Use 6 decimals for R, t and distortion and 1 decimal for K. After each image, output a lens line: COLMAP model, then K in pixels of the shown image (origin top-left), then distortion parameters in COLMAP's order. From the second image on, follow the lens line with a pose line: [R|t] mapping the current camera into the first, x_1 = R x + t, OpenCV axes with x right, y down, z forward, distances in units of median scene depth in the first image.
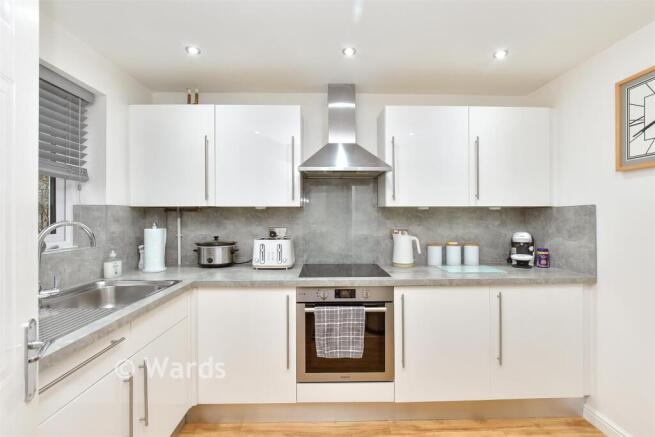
lens RADIAL K [[299.9, 0, 327.5], [0, 299.9, 218.5], [0, 0, 1]] dist [-0.000181, 0.000021]
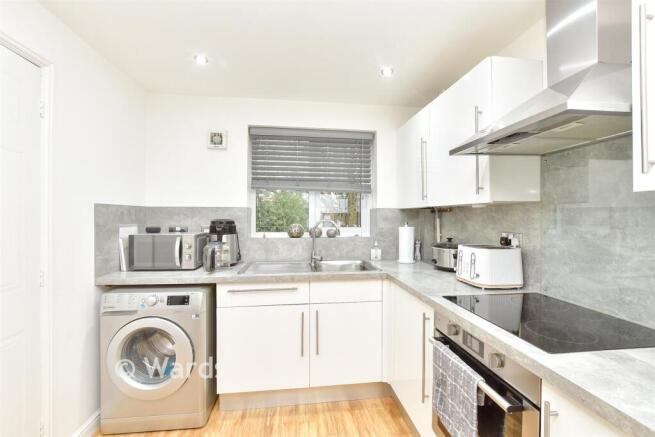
lens RADIAL K [[288.0, 0, 327.5], [0, 288.0, 218.5], [0, 0, 1]] dist [0.000913, -0.000006]
pose [[0.111616, 0.006921, -0.993727, 0.552593], [-0.011757, 0.999915, 0.005643, -0.003131], [0.993682, 0.011054, 0.111688, 0.583922]]
